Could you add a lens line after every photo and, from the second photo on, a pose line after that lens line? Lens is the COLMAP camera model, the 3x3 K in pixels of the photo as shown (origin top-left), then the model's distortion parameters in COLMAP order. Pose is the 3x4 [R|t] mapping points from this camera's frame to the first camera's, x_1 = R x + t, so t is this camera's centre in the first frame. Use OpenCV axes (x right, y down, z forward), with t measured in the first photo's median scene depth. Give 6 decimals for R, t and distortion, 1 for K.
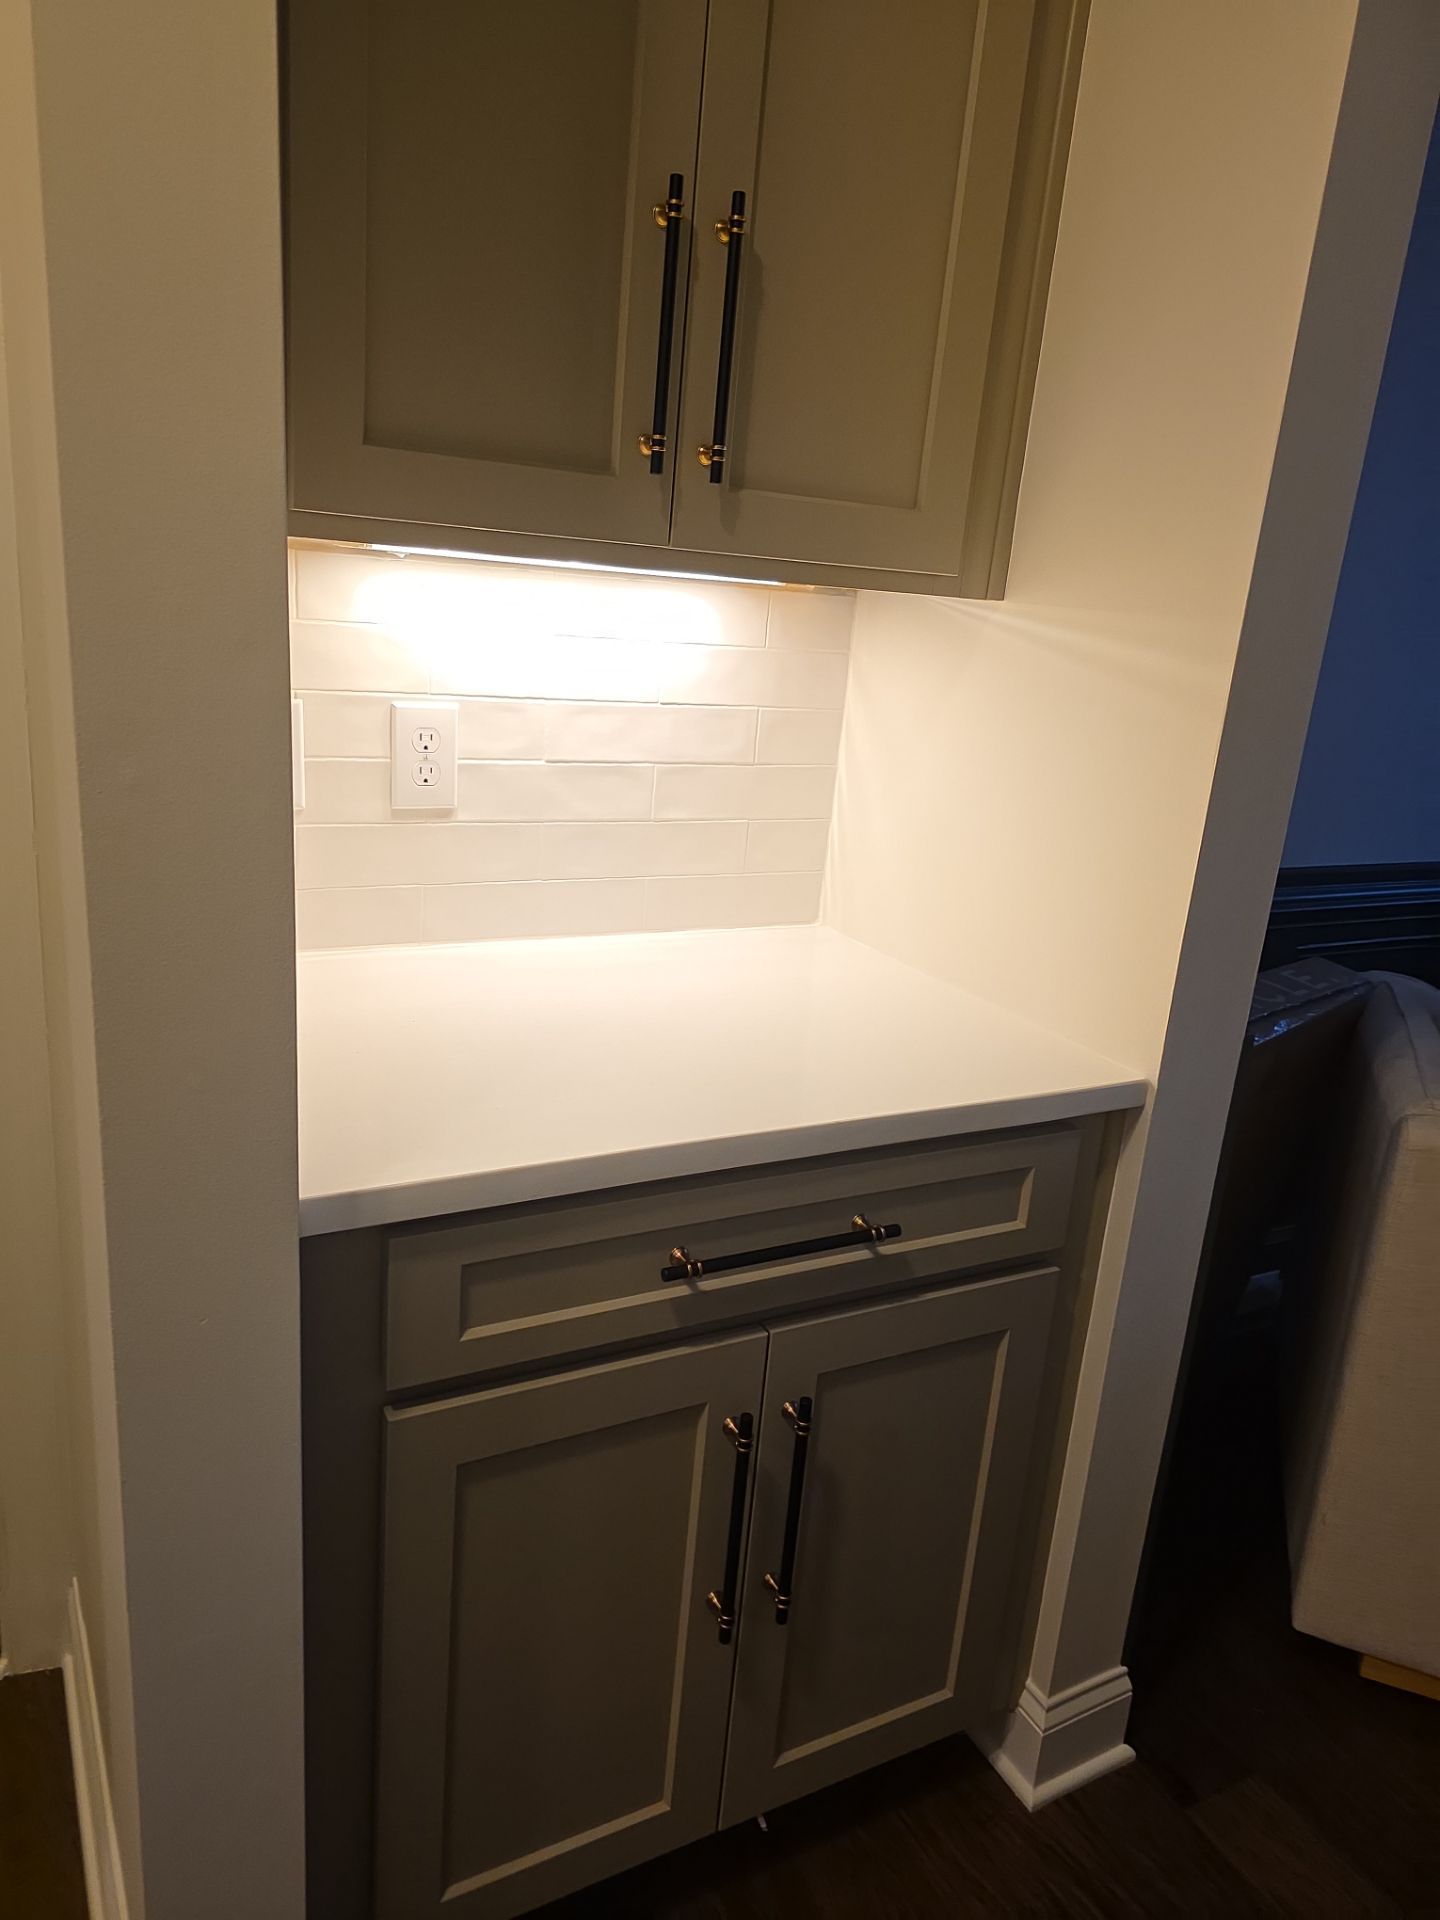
lens RADIAL K [[1295.4, 0, 668.8], [0, 1295.4, 931.2], [0, 0, 1]] dist [0.051902, -0.033693]
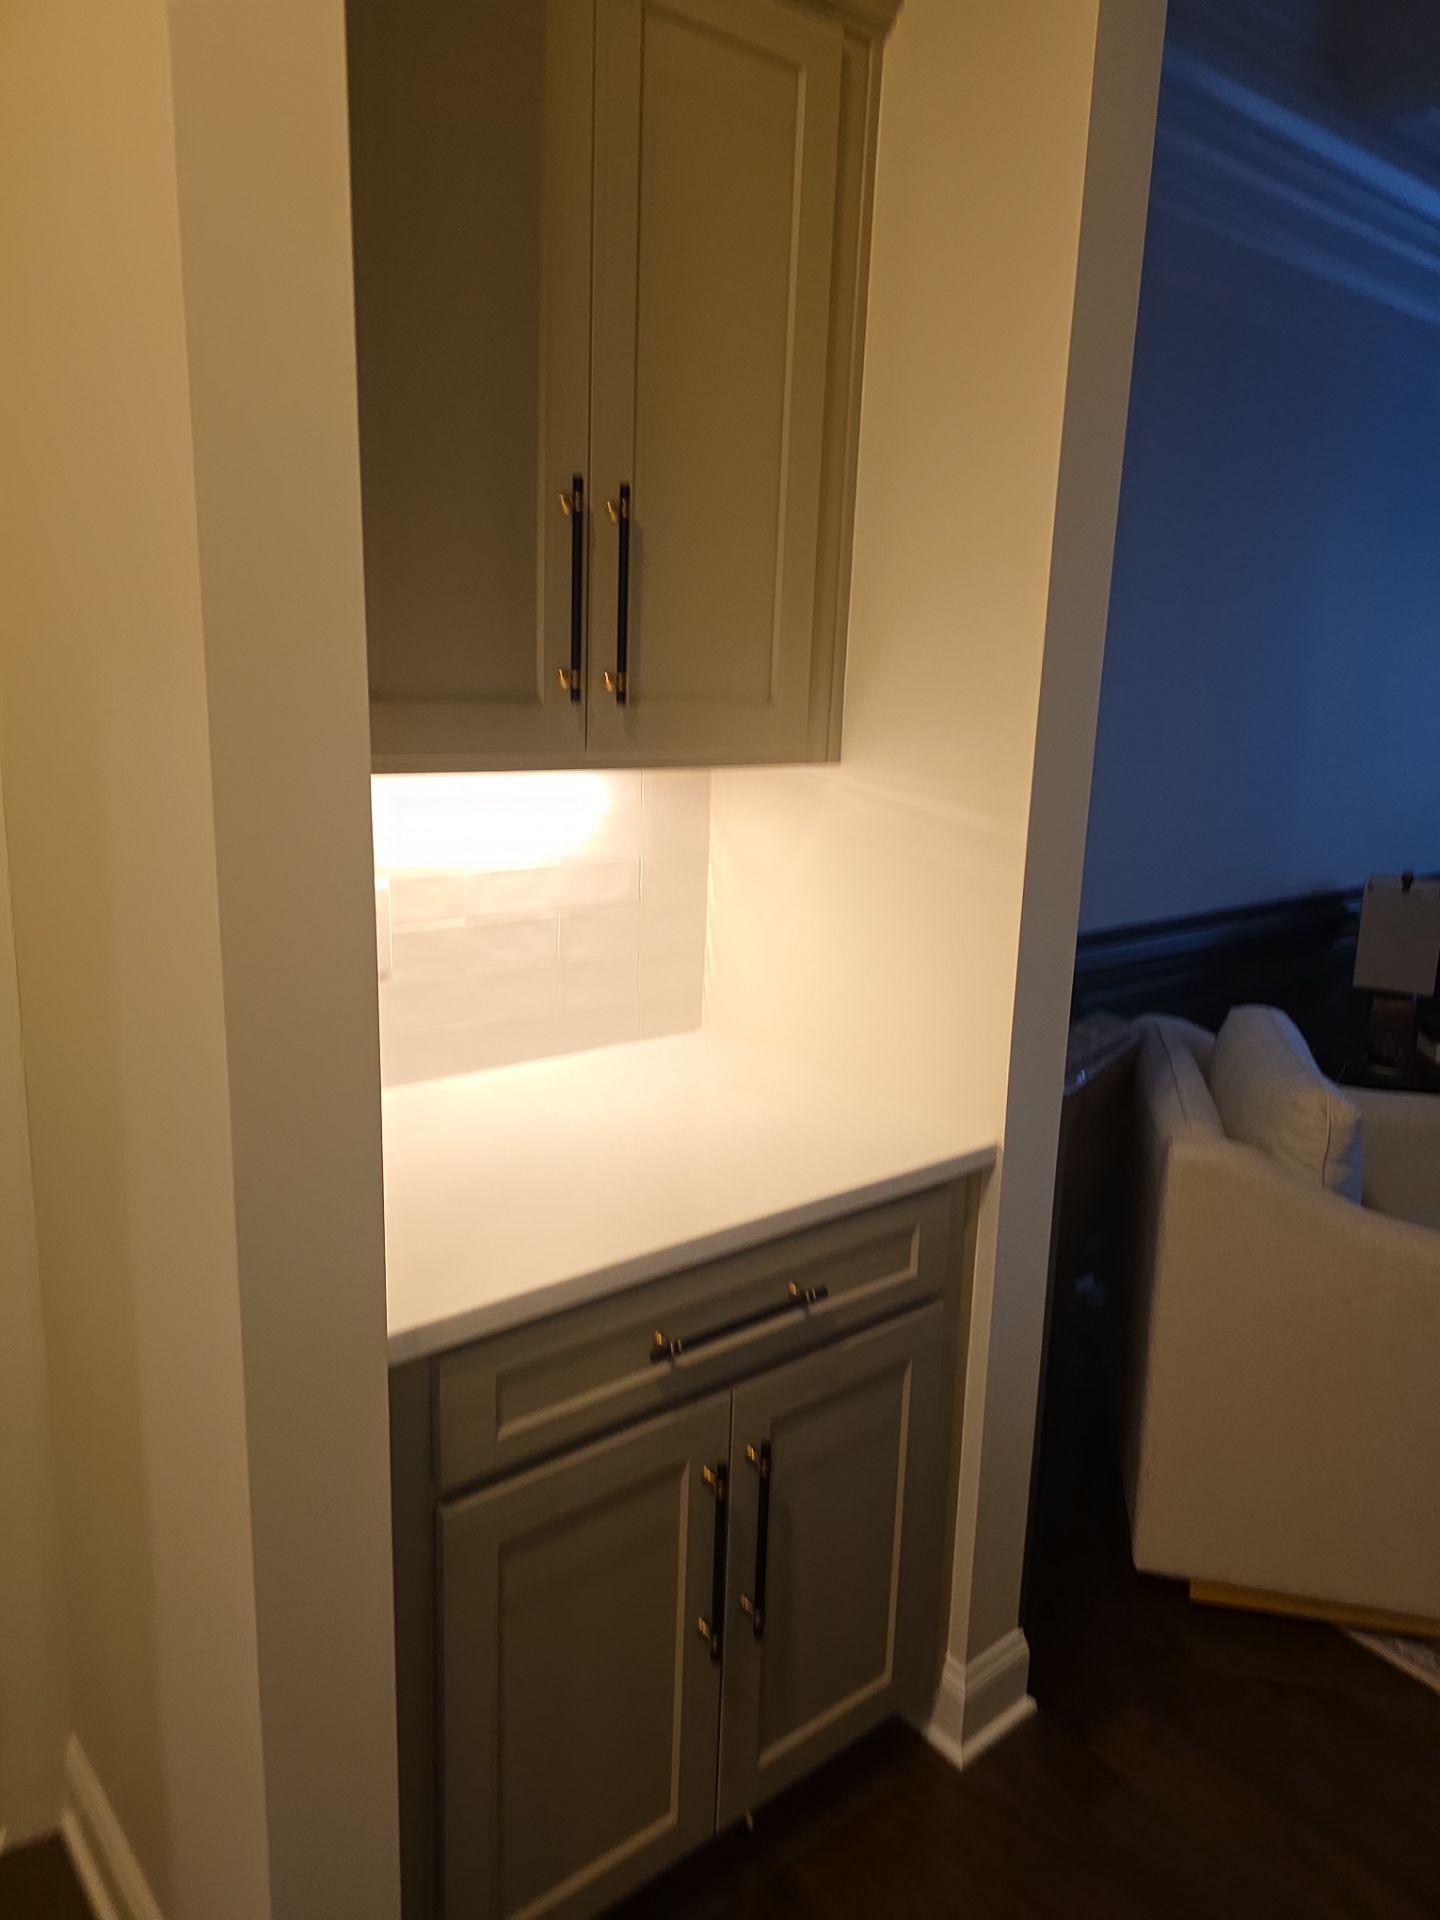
lens RADIAL K [[1295.4, 0, 713.5], [0, 1295.4, 944.5], [0, 0, 1]] dist [0.051902, -0.033693]
pose [[0.978539, -0.089611, 0.185557, -0.114211], [0.097493, 0.994663, -0.033779, -0.060713], [-0.181540, 0.051145, 0.982053, -0.189061]]
